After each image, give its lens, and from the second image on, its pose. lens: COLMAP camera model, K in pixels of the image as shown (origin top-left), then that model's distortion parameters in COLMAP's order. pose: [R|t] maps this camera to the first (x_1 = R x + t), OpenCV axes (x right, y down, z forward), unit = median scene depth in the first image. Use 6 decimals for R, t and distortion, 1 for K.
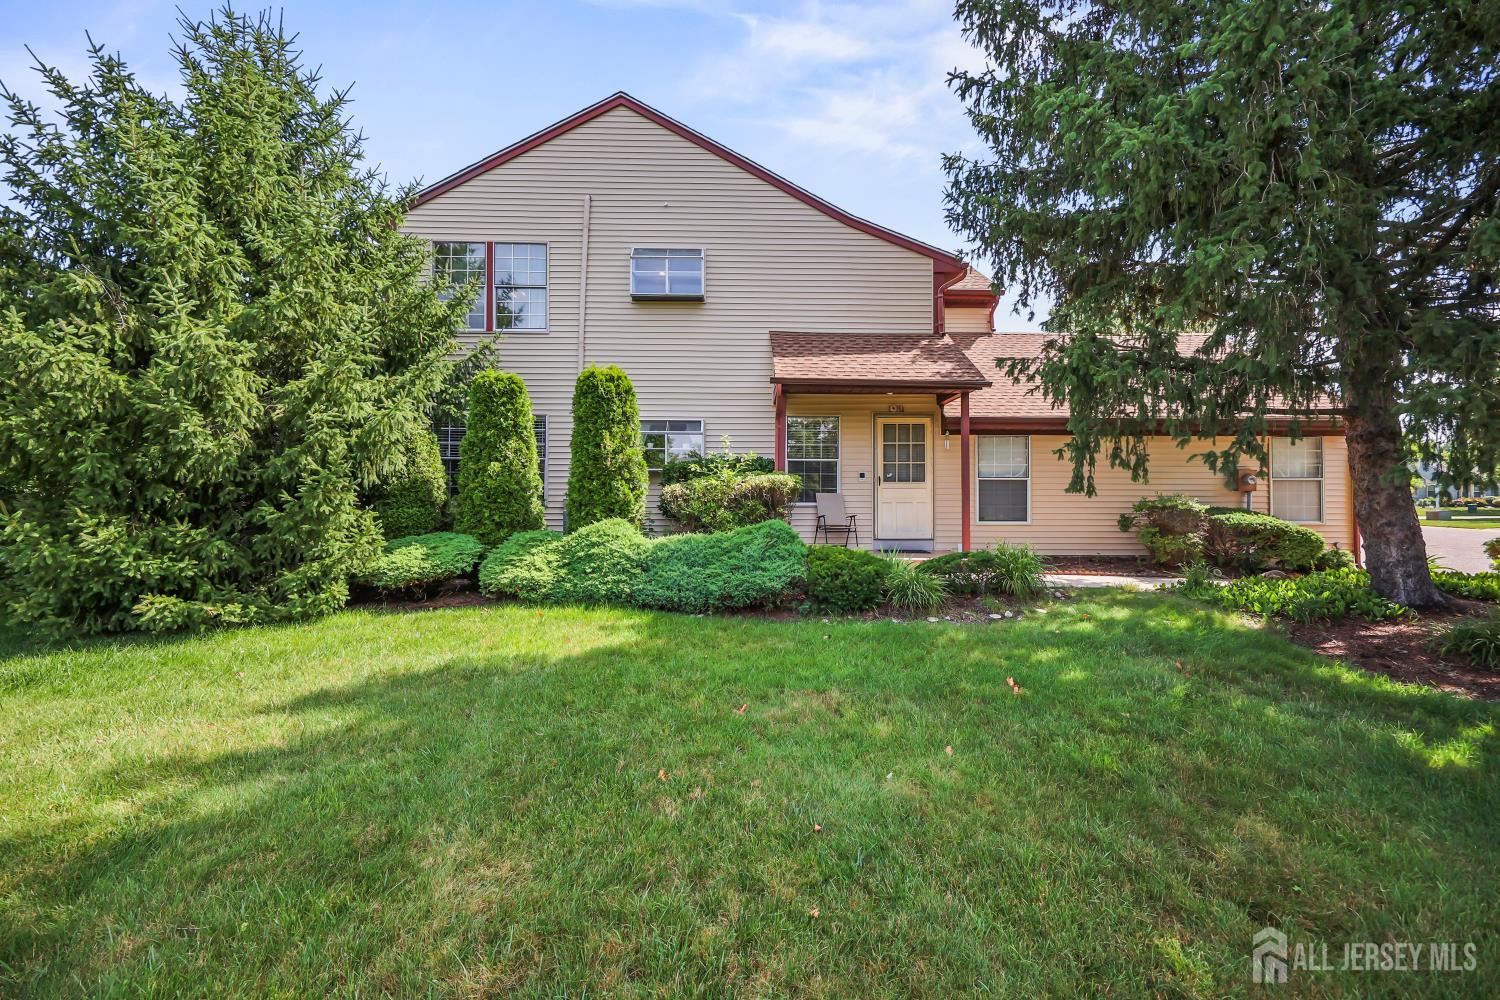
lens RADIAL K [[620.1, 0, 748.9], [0, 620.1, 494.1], [0, 0, 1]] dist [0.002150, 0.000061]
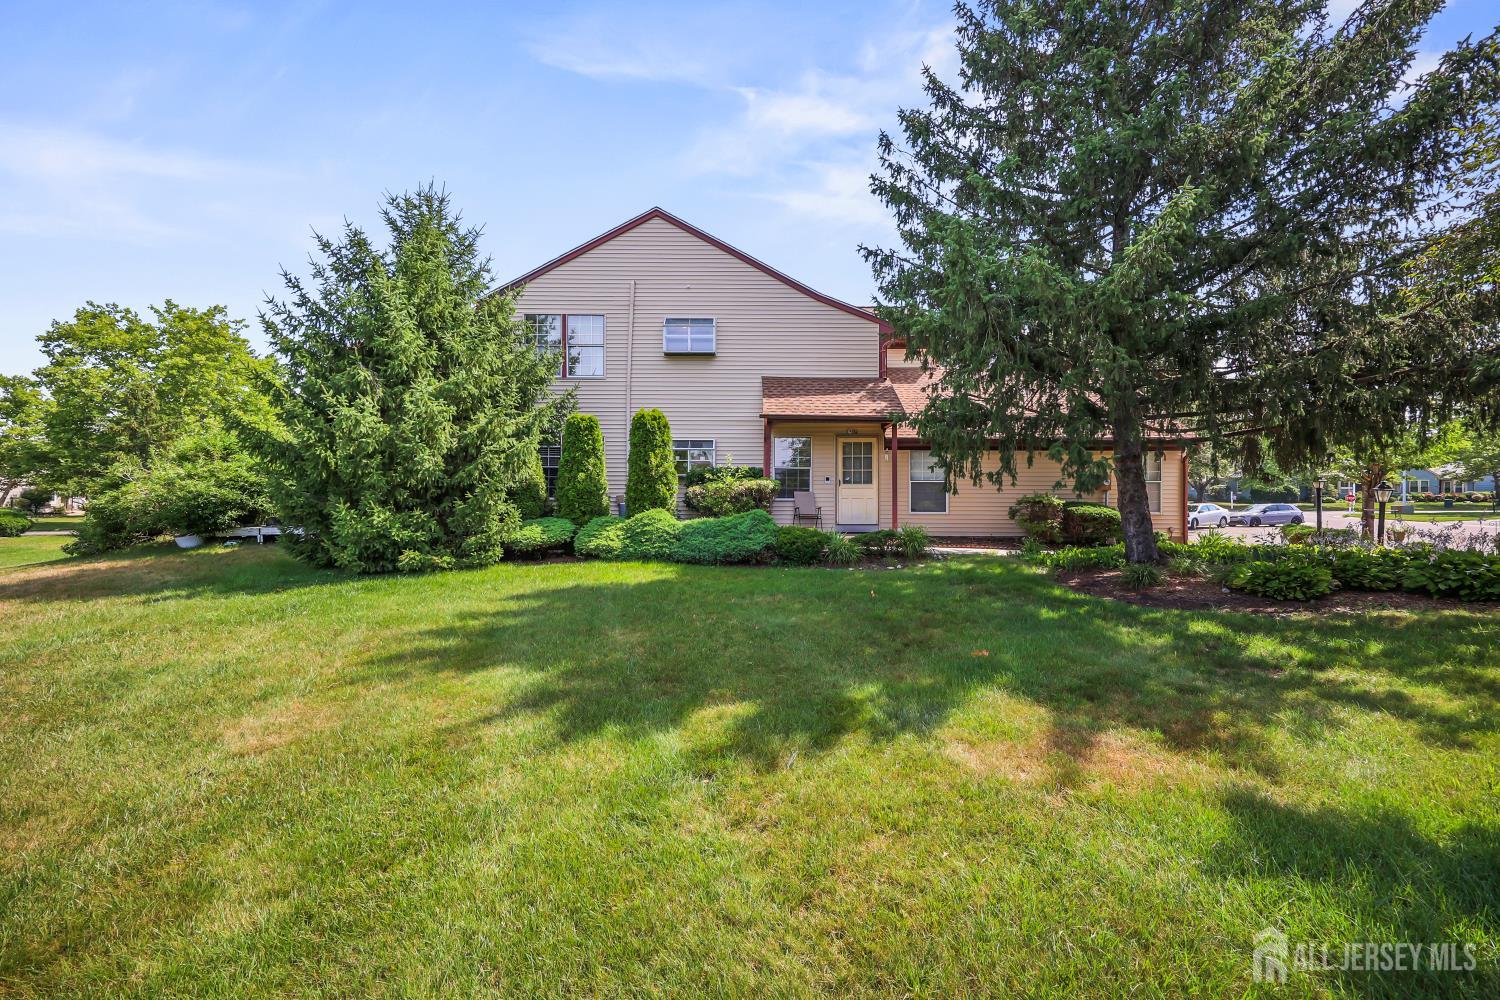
lens RADIAL K [[620.1, 0, 753.1], [0, 620.1, 499.9], [0, 0, 1]] dist [0.002150, 0.000061]
pose [[0.999864, 0.001128, -0.016469, 0.050108], [-0.000815, 0.999819, 0.019014, -0.012802], [0.016487, -0.018998, 0.999684, -0.556600]]
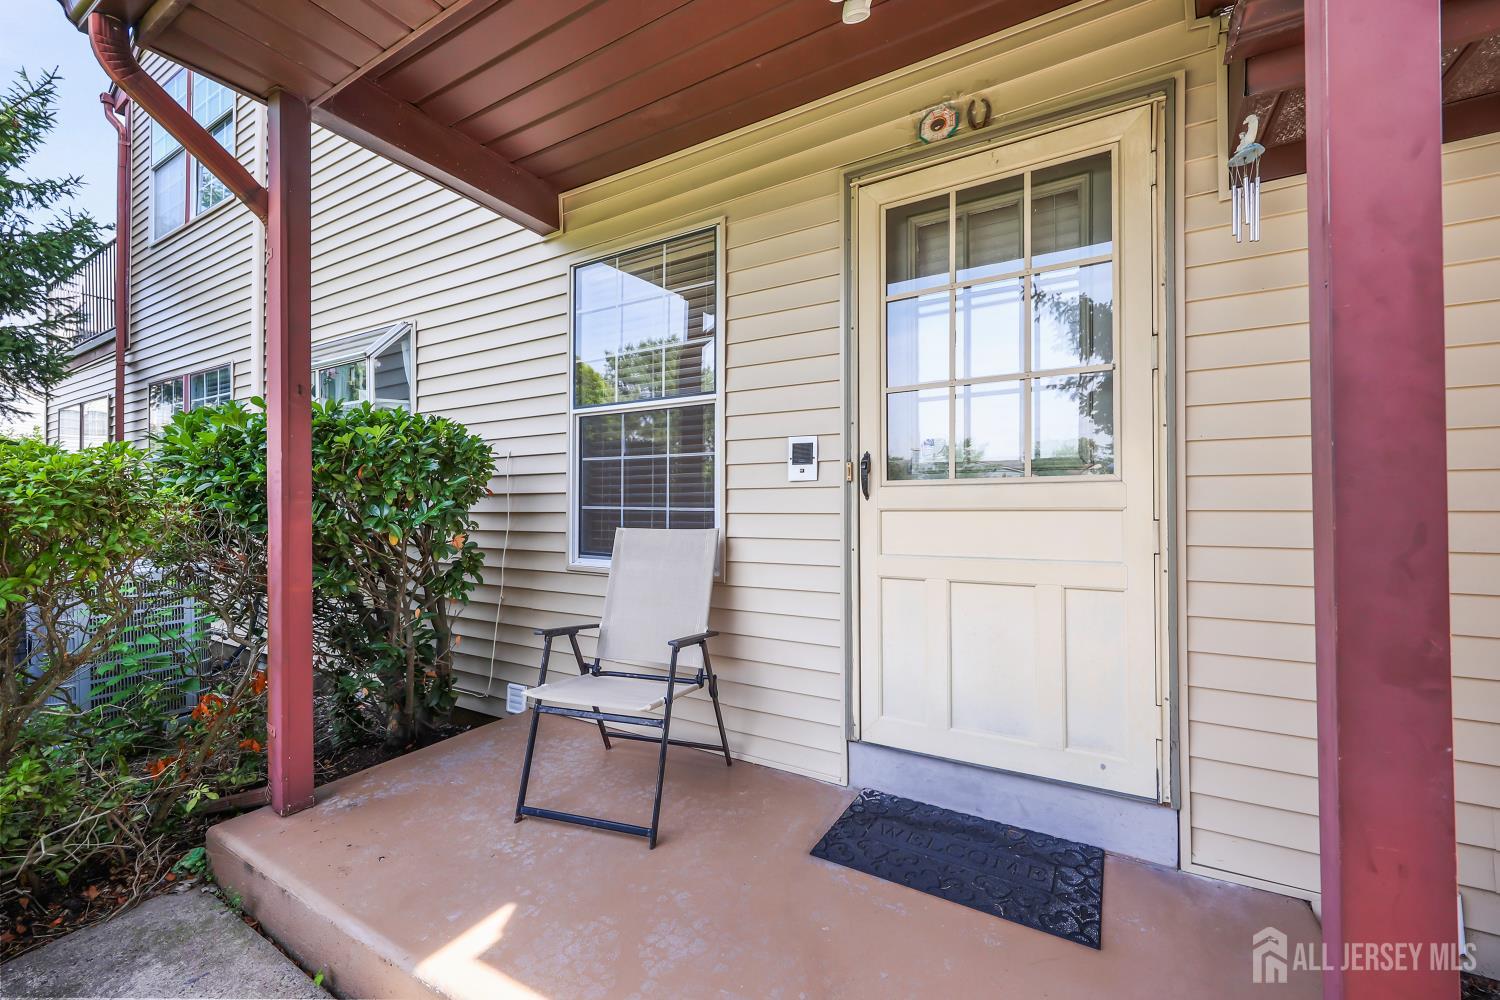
lens RADIAL K [[620.1, 0, 745.0], [0, 620.1, 500.0], [0, 0, 1]] dist [0.002150, 0.000061]
pose [[0.839793, -0.003733, -0.542894, 0.395204], [0.006116, 0.999978, 0.002585, -0.018644], [0.542872, -0.005491, 0.839797, 1.074102]]
